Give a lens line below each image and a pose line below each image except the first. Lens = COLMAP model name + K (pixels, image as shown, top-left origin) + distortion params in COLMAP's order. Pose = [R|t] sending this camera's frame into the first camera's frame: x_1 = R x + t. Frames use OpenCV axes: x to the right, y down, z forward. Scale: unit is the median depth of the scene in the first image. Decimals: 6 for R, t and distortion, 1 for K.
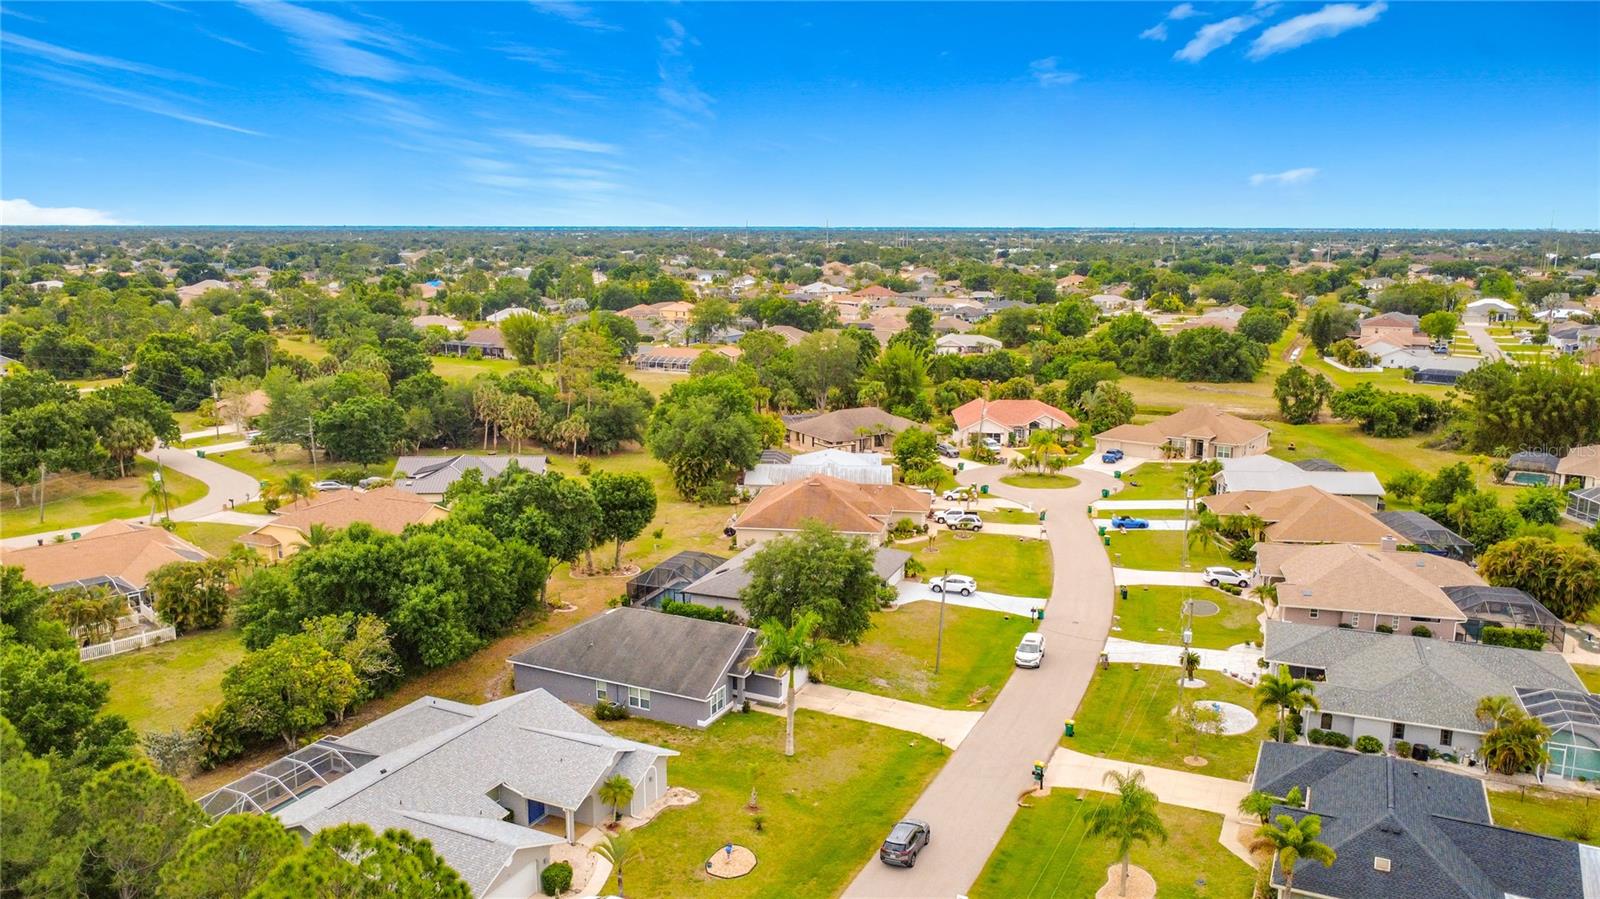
lens RADIAL K [[1178.4, 0, 800.0], [0, 1178.4, 449.5], [0, 0, 1]] dist [0.003877, -0.001566]
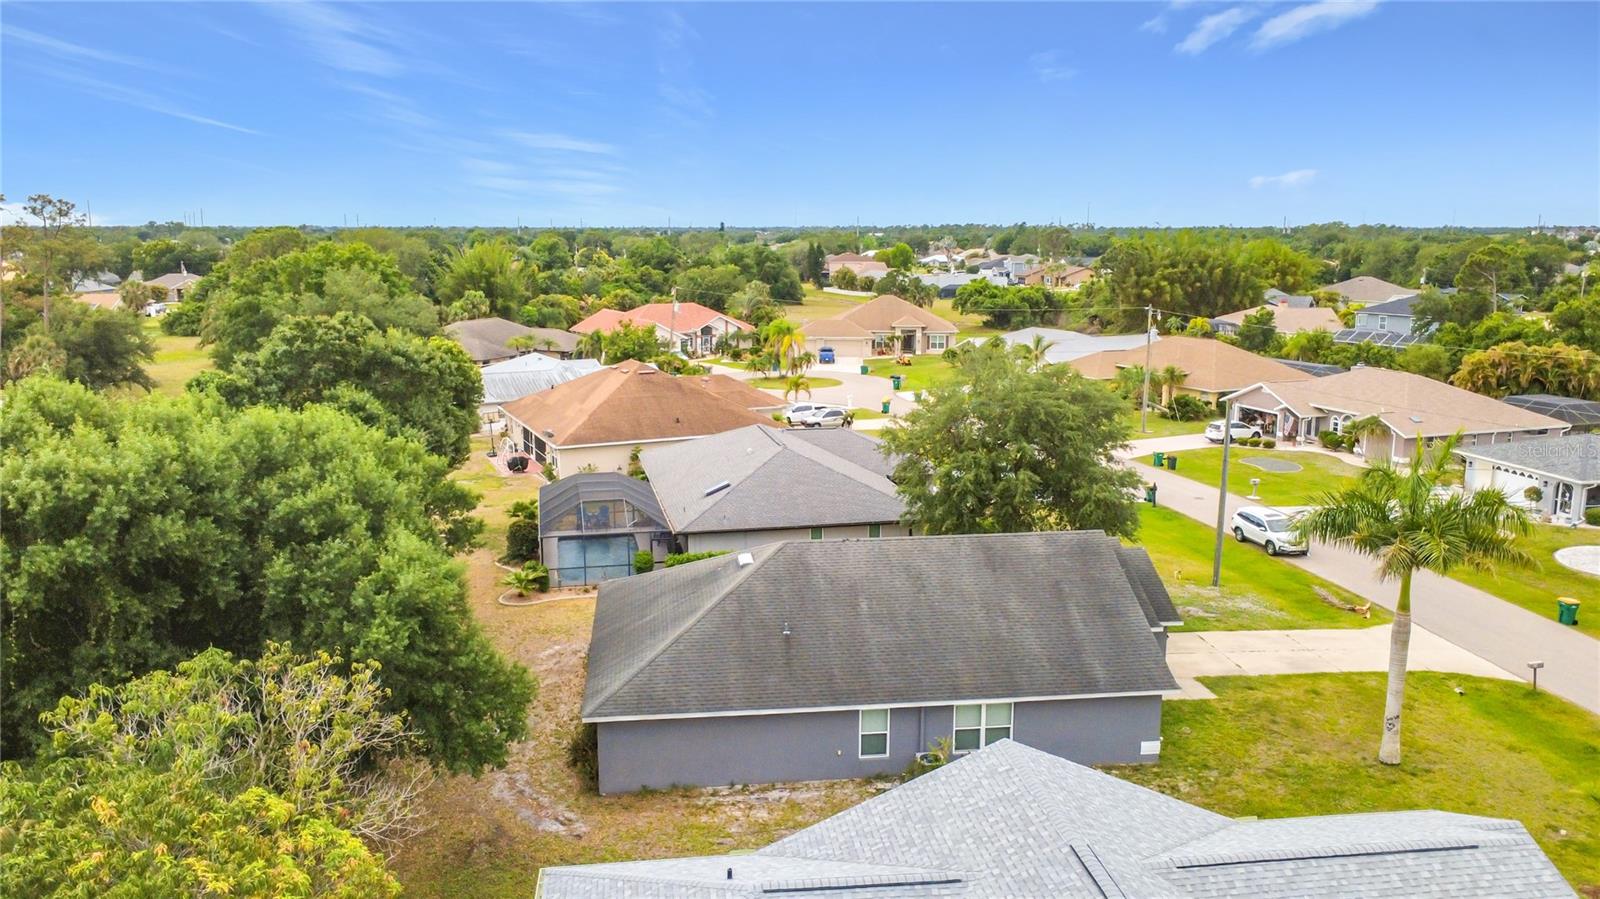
lens RADIAL K [[1186.8, 0, 800.0], [0, 1186.8, 449.5], [0, 0, 1]] dist [0.005228, -0.001353]
pose [[0.837580, -0.100362, 0.537016, -0.293333], [0.101902, 0.994430, 0.026913, 0.069719], [-0.536726, 0.032181, 0.843142, 0.492984]]
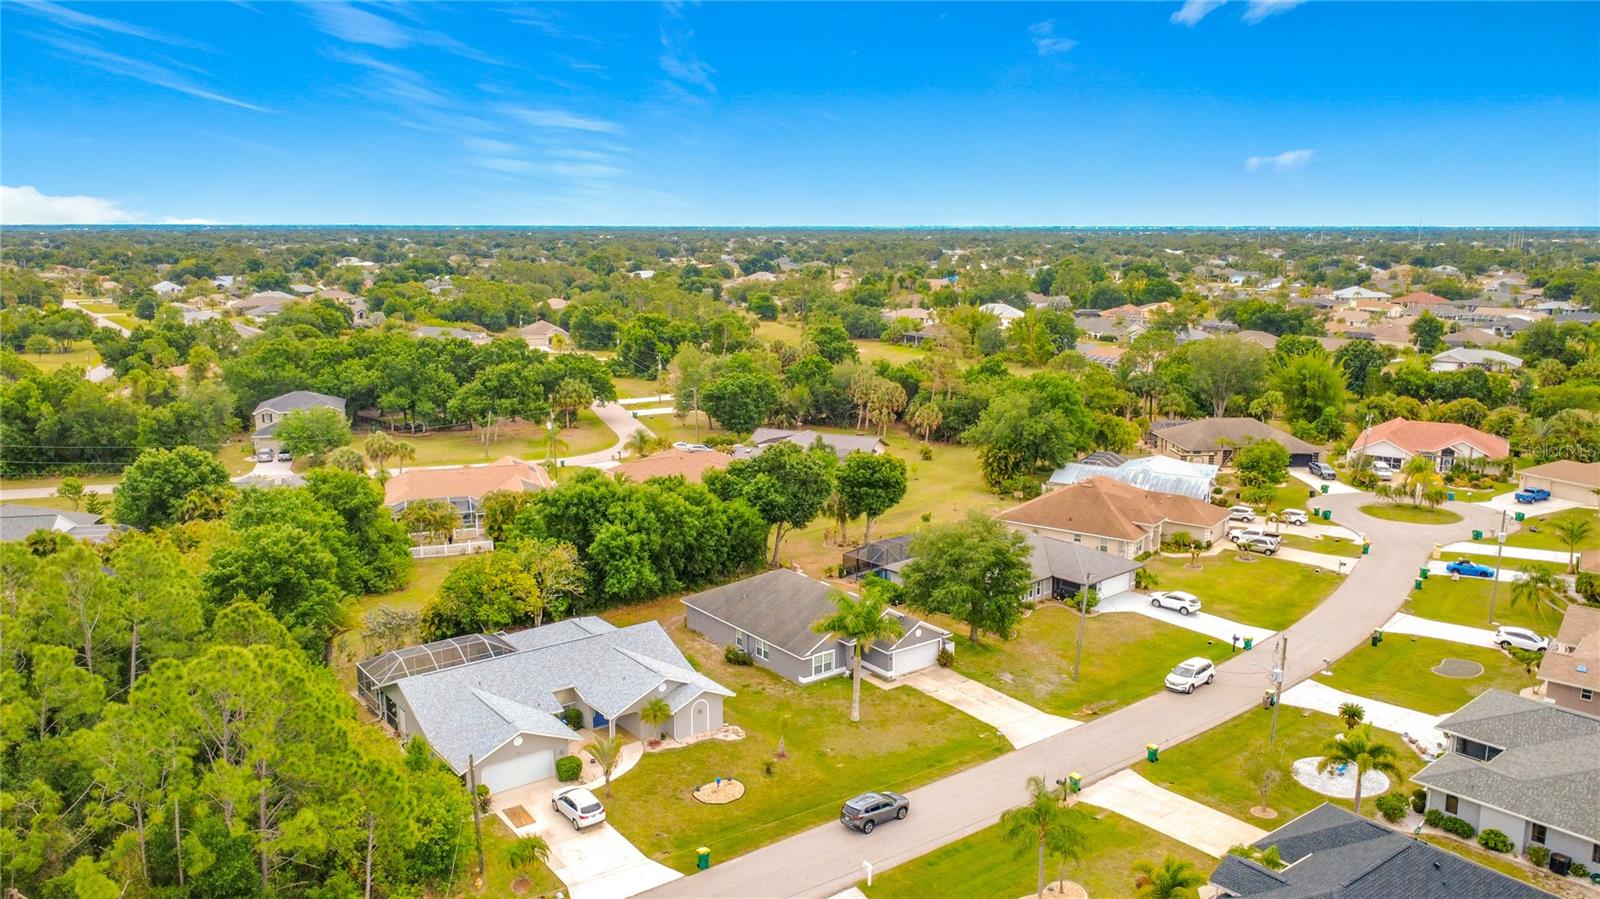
lens RADIAL K [[1180.9, 0, 794.4], [0, 1180.9, 473.6], [0, 0, 1]] dist [0.002551, 0.003695]
pose [[0.888493, 0.094802, -0.448990, 0.265929], [-0.085909, 0.995492, 0.040191, 0.001581], [0.450776, 0.002862, 0.892632, 0.024282]]
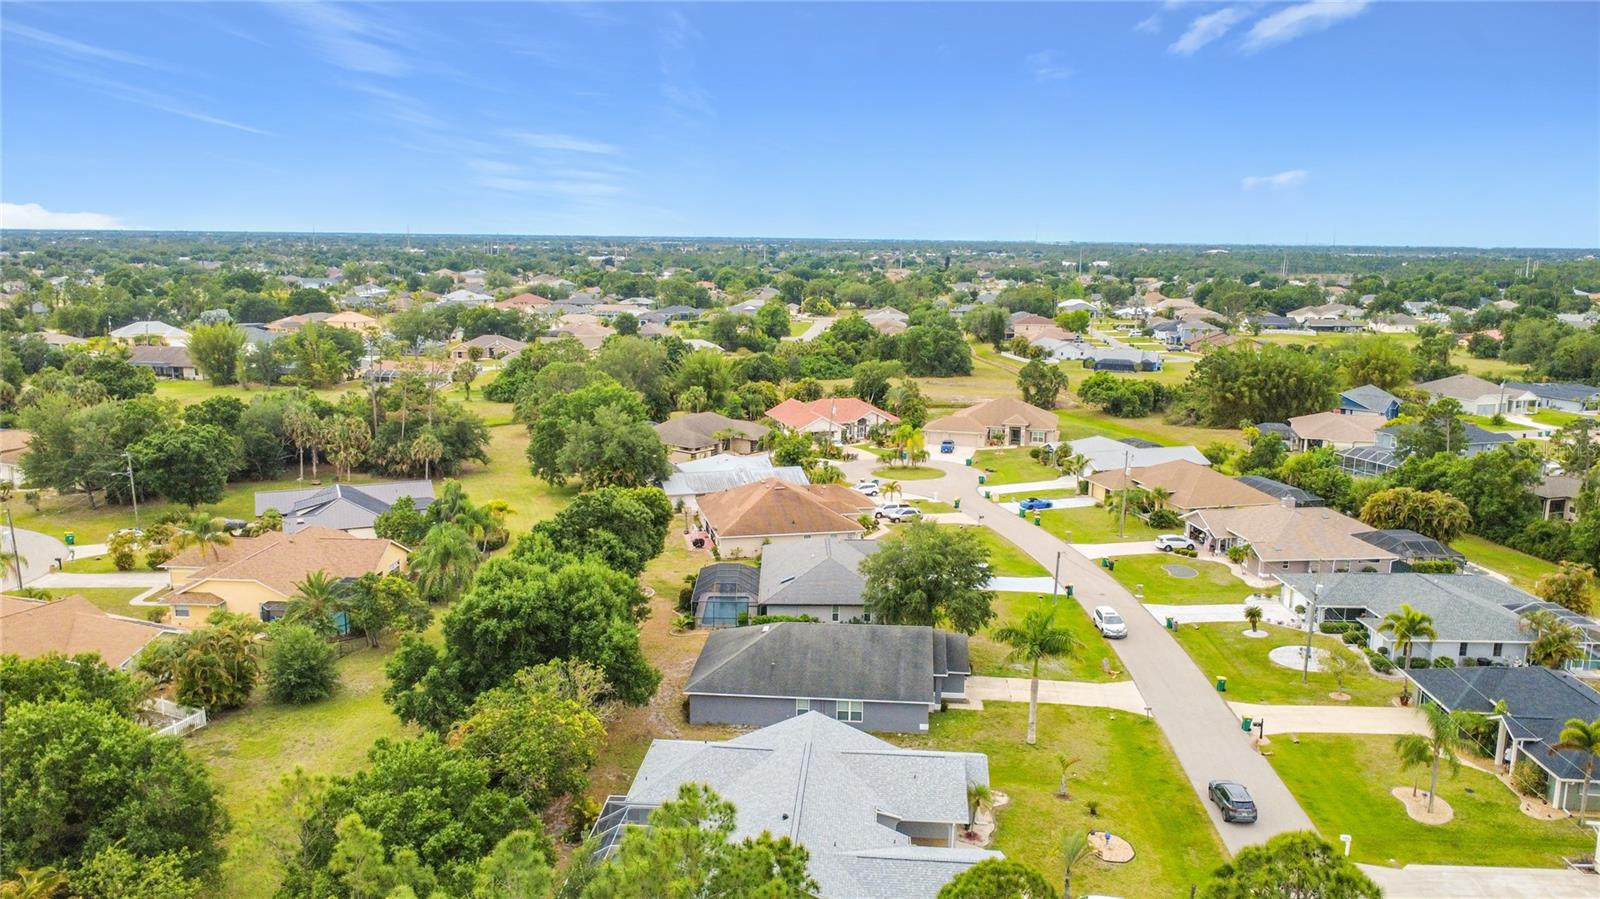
lens RADIAL K [[1162.3, 0, 800.0], [0, 1162.3, 449.5], [0, 0, 1]] dist [0.006587, 0.000501]
pose [[0.931584, -0.057310, 0.358981, -0.367870], [0.058866, 0.998244, 0.006603, -0.009736], [-0.358729, 0.014981, 0.933322, 0.083490]]
